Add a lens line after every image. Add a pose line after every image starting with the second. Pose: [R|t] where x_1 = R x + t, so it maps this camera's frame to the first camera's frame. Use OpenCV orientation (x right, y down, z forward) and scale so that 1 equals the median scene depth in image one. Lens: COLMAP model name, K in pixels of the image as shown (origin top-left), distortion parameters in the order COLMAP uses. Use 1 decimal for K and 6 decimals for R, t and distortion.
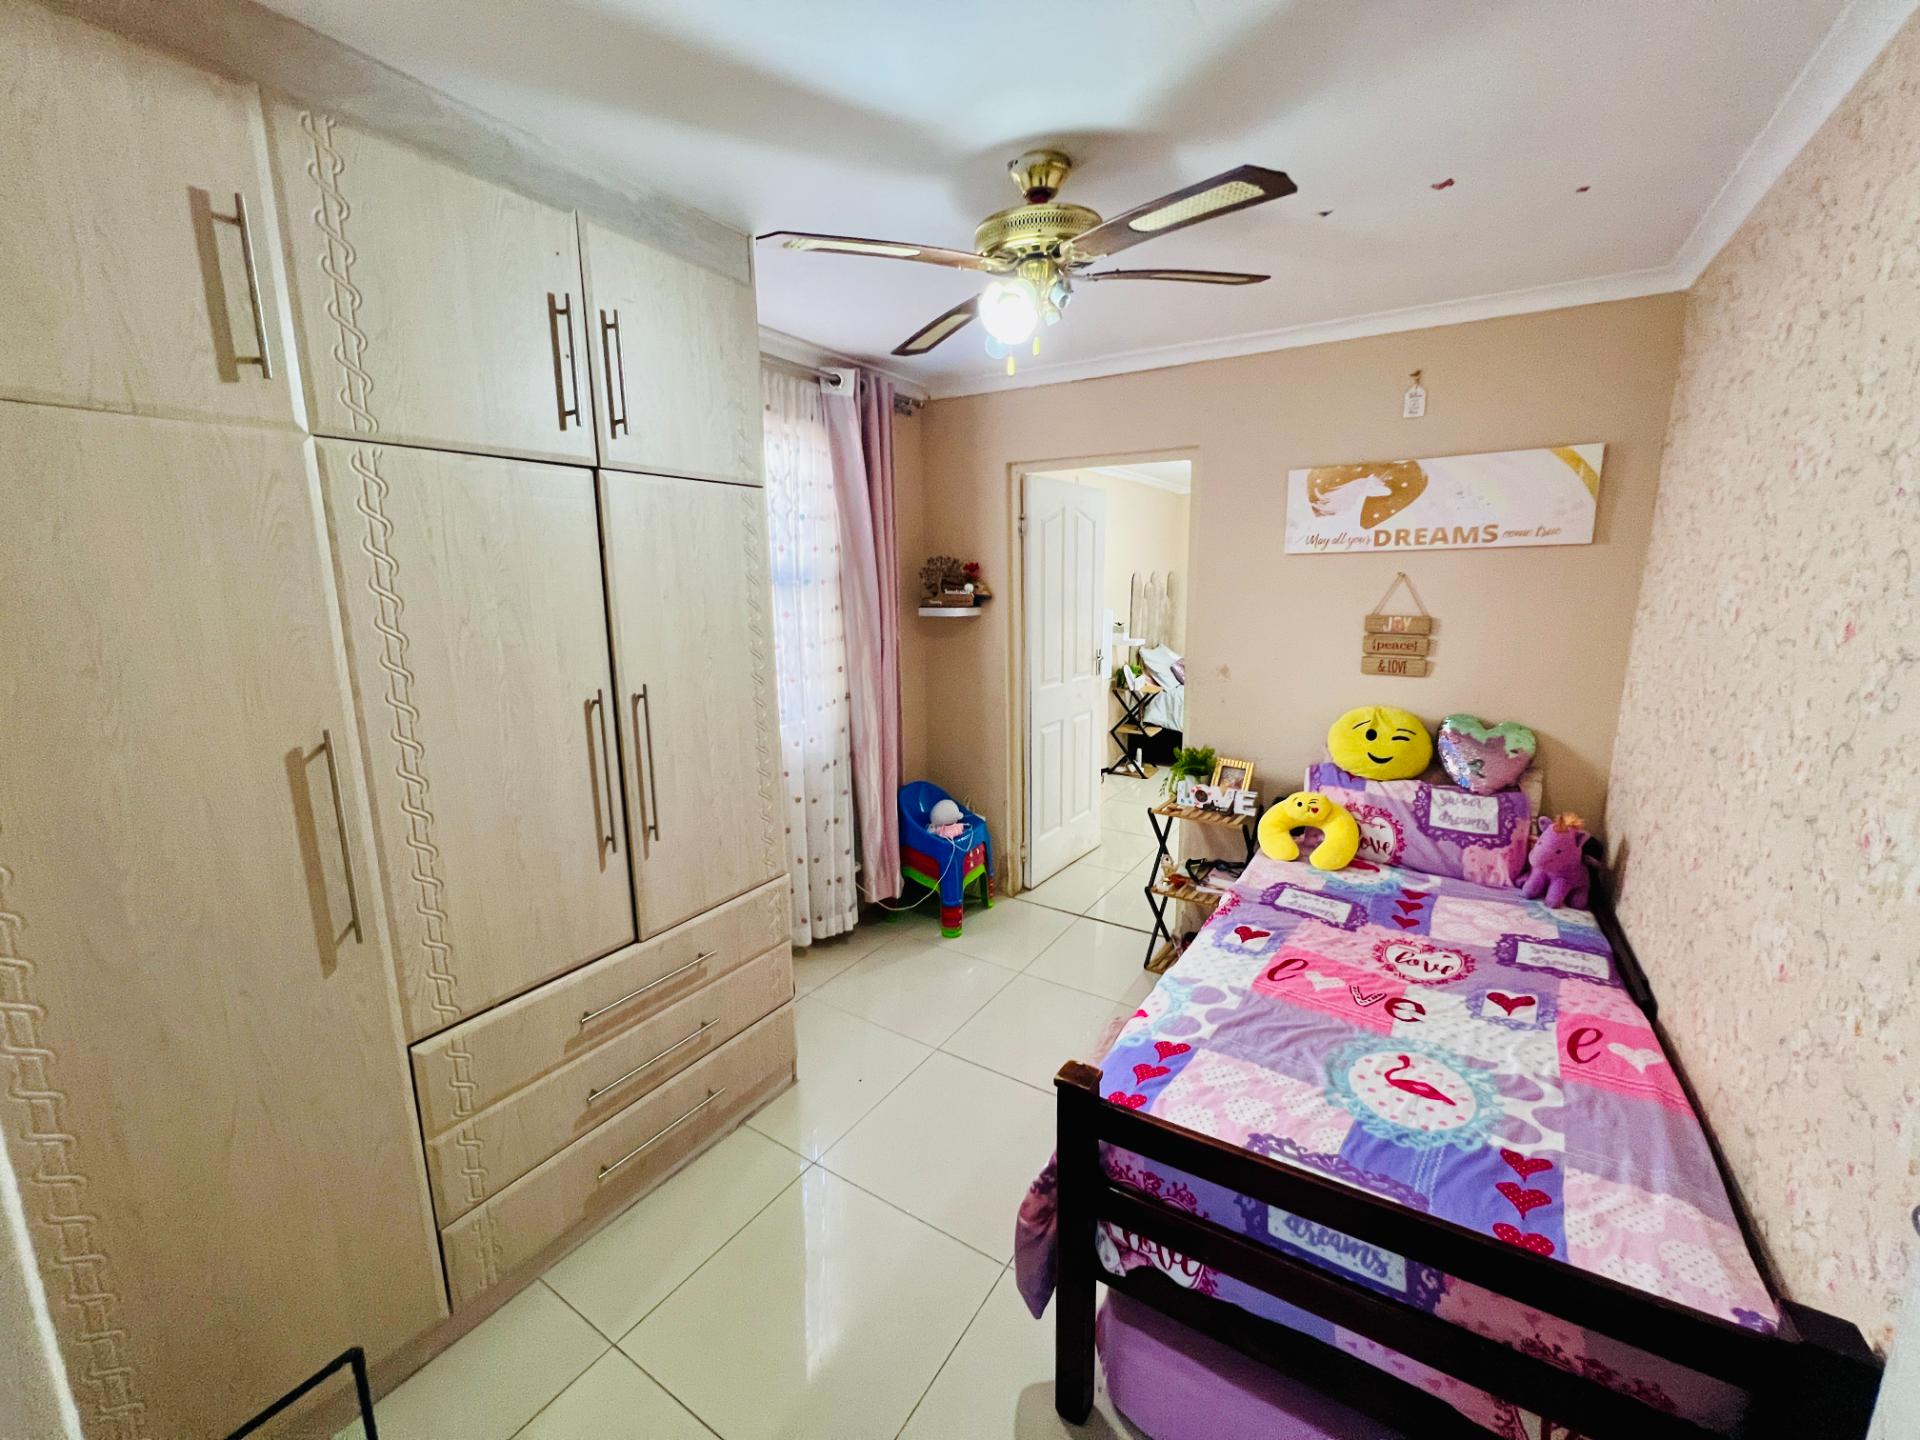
lens RADIAL K [[767.9, 0, 955.5], [0, 767.9, 722.7], [0, 0, 1]] dist [-0.002905, 0.000602]
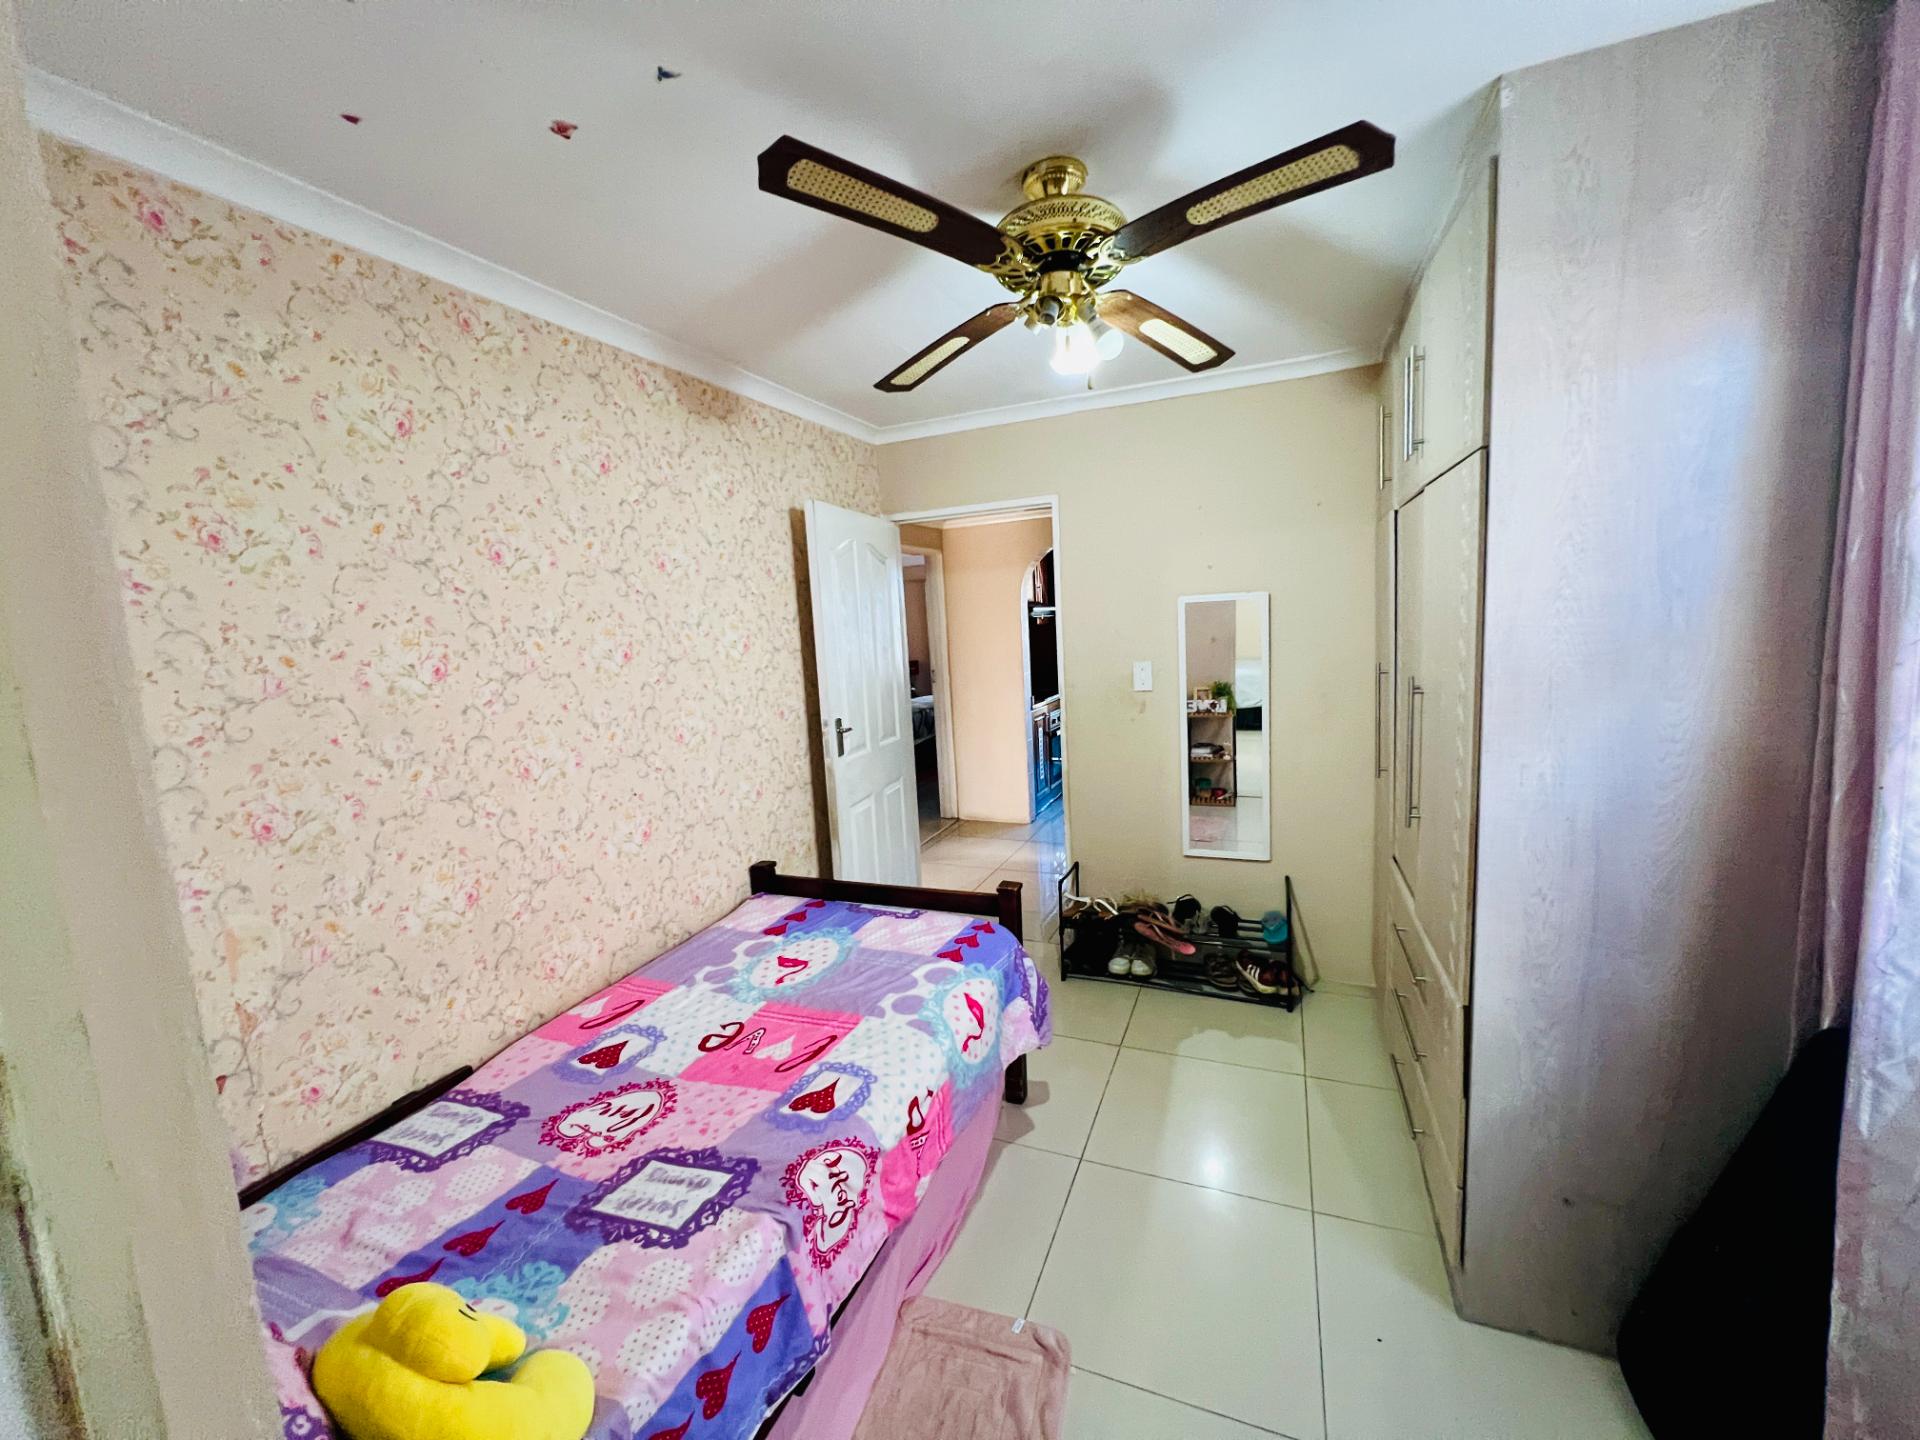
lens RADIAL K [[767.9, 0, 955.8], [0, 767.9, 721.6], [0, 0, 1]] dist [-0.002905, 0.000602]
pose [[-0.981842, 0.091310, -0.166282, 0.418144], [0.035532, 0.949544, 0.311615, -0.348302], [0.186345, 0.300048, -0.935546, 1.940882]]
